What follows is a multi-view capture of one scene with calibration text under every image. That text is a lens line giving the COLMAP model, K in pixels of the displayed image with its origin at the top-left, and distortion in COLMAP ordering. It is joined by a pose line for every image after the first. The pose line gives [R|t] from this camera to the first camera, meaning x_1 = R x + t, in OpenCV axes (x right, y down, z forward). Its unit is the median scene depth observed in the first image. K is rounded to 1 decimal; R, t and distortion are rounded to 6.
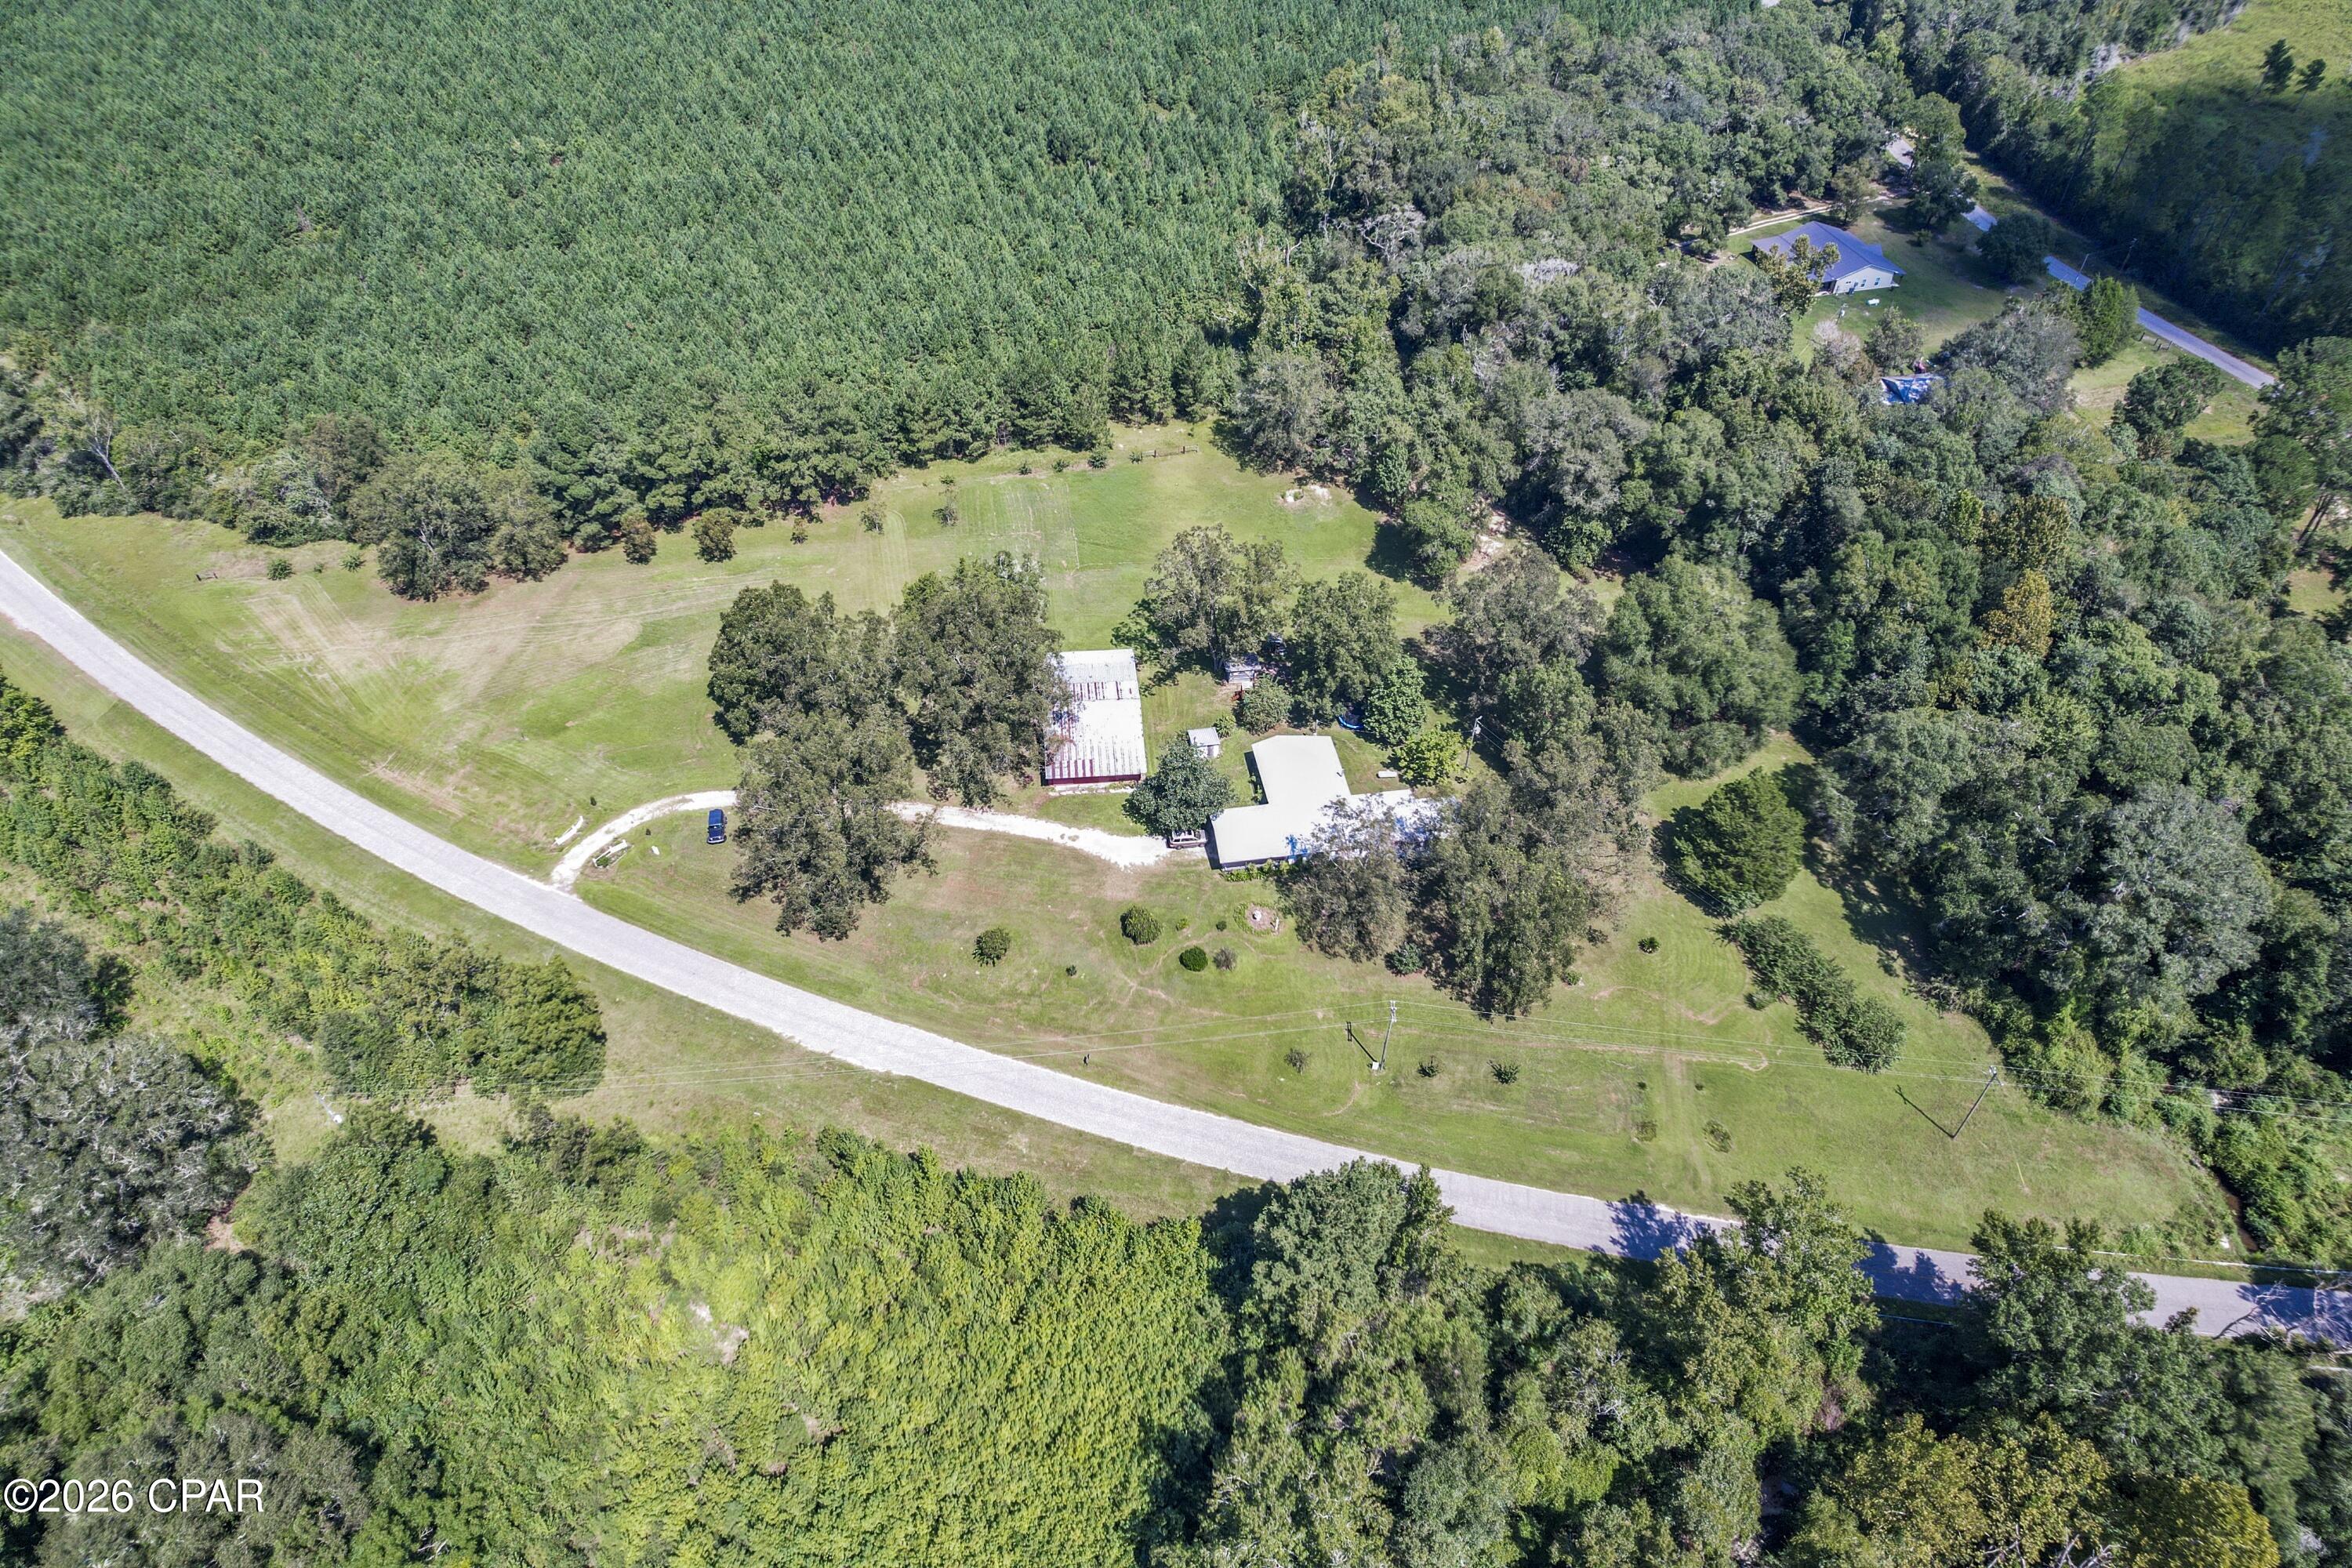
lens RADIAL K [[1493.3, 0, 1176.0], [0, 1493.3, 784.0], [0, 0, 1]] dist [-0.071364, 0.061000]
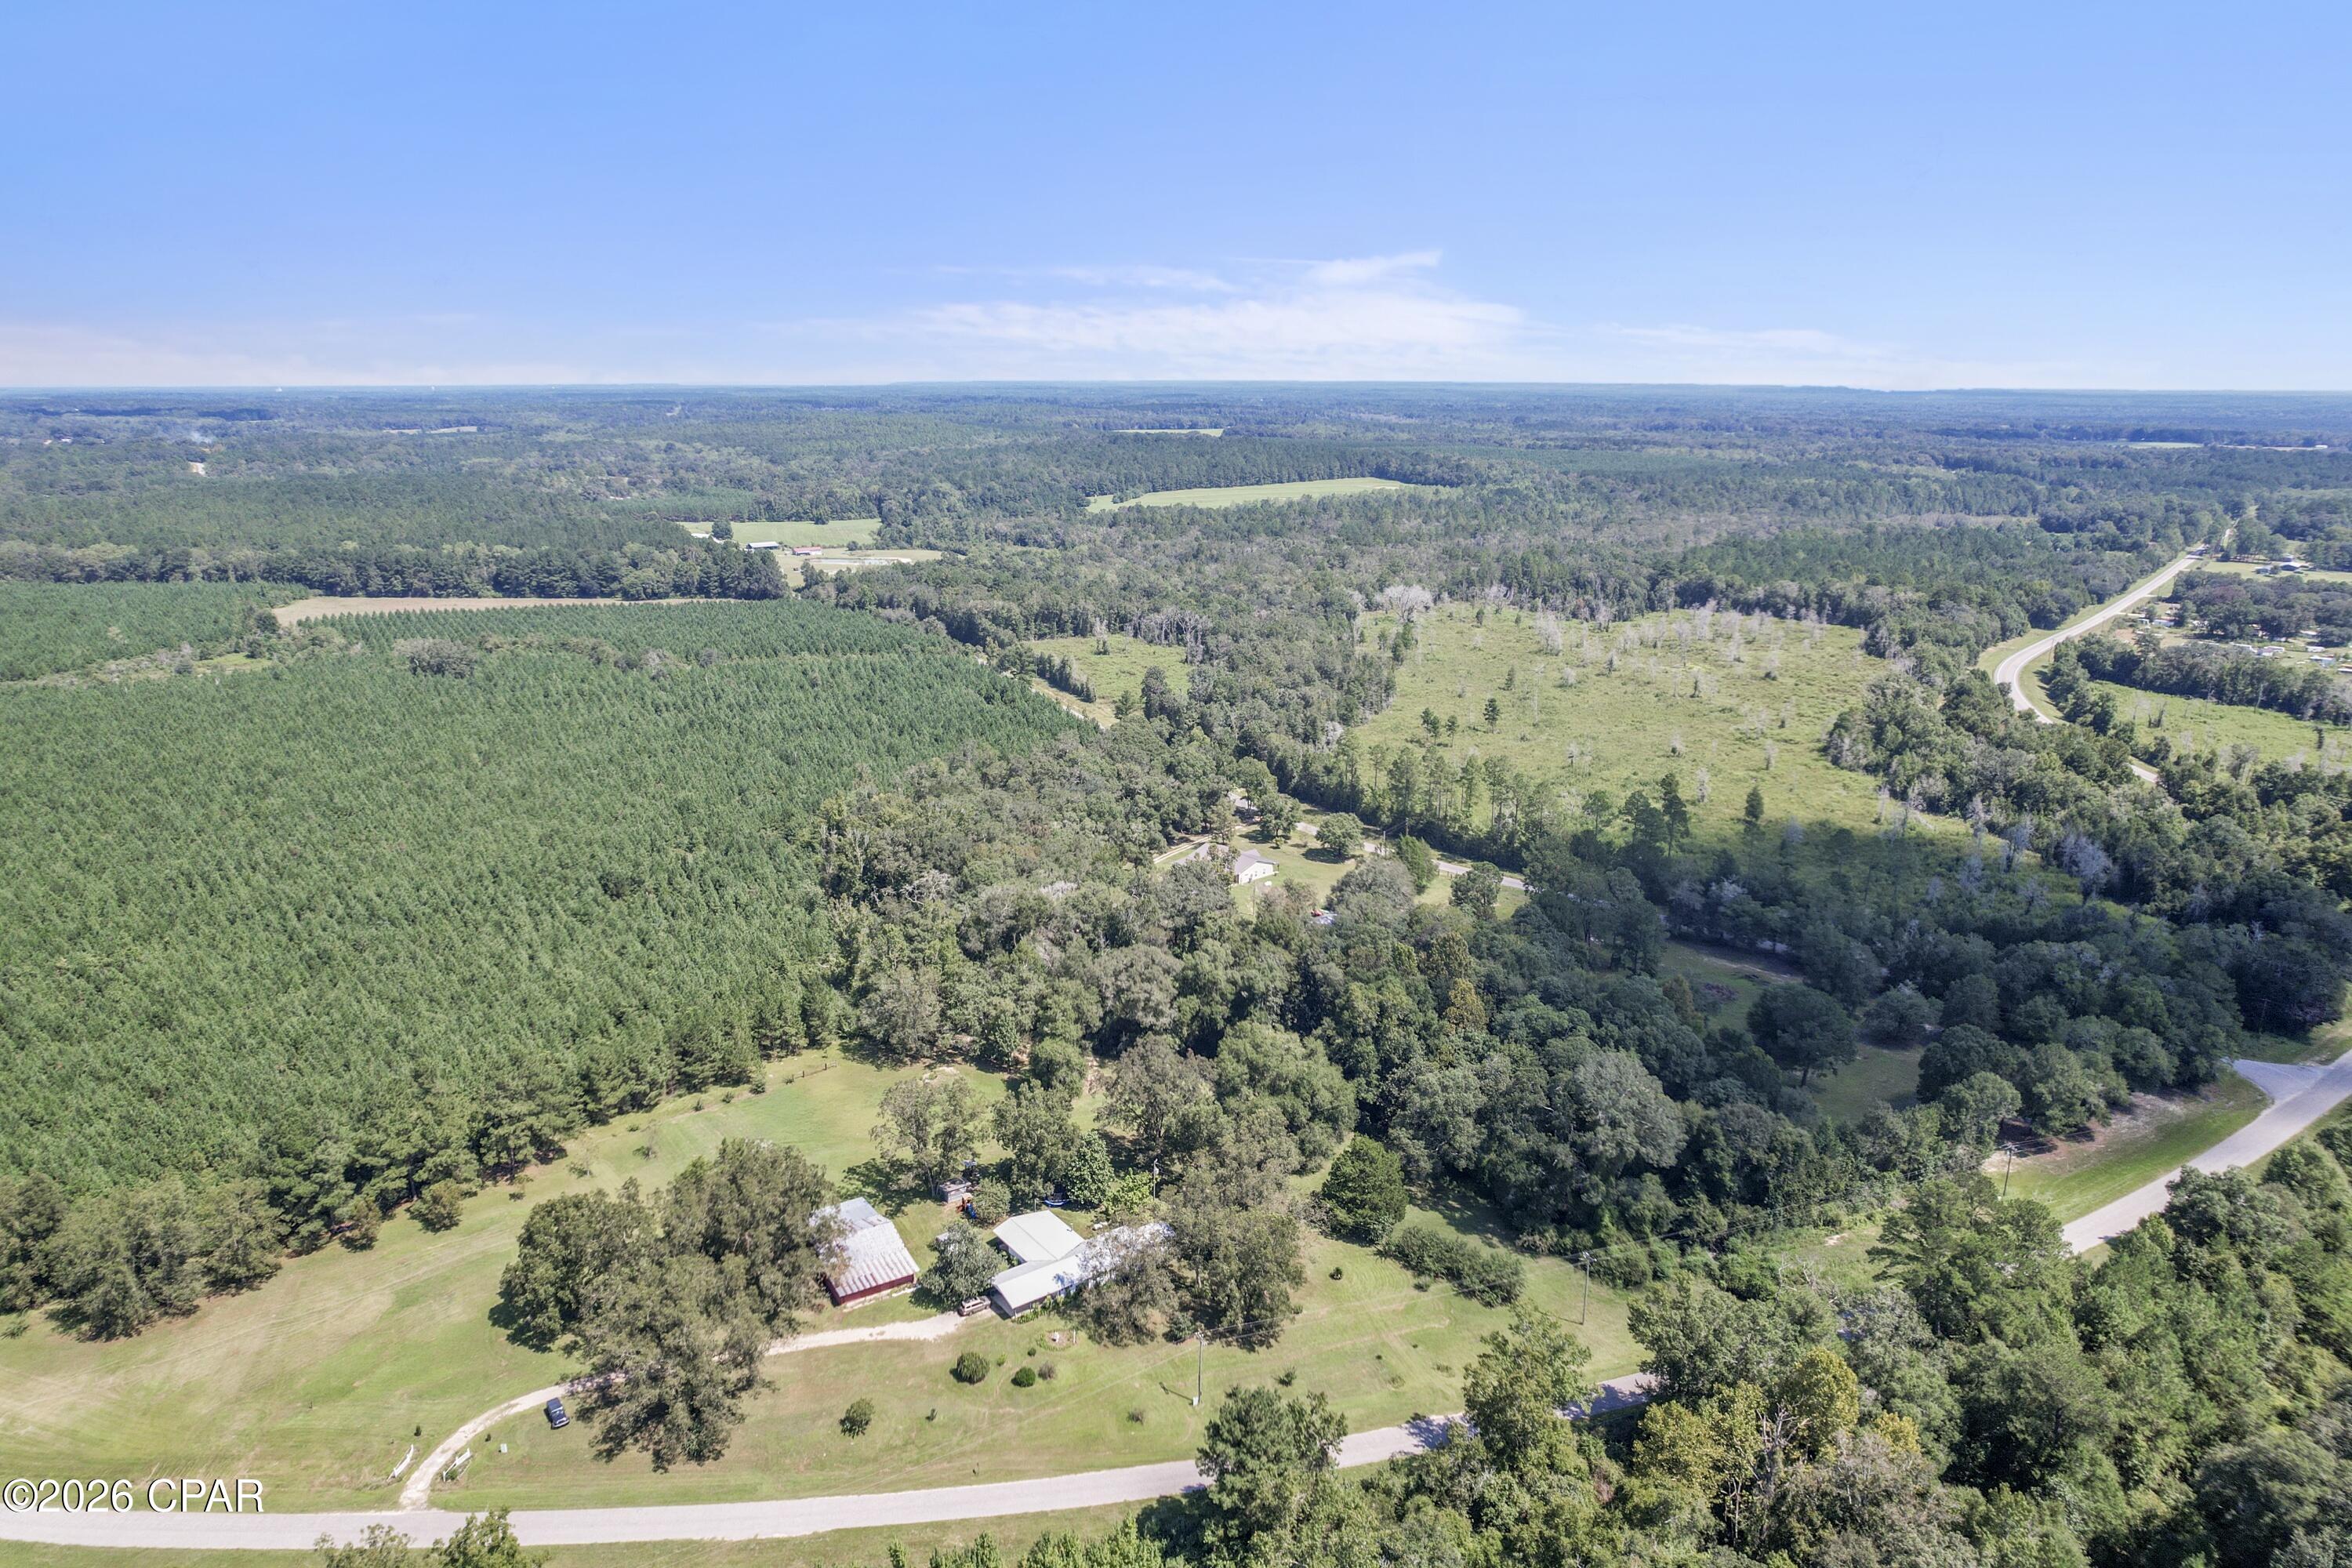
lens RADIAL K [[1493.3, 0, 1176.0], [0, 1493.3, 784.0], [0, 0, 1]] dist [-0.071364, 0.061000]
pose [[0.892362, -0.126298, 0.433288, -0.294096], [0.320060, 0.853966, -0.410248, 0.206886], [-0.318200, 0.504768, 0.802470, -0.216614]]
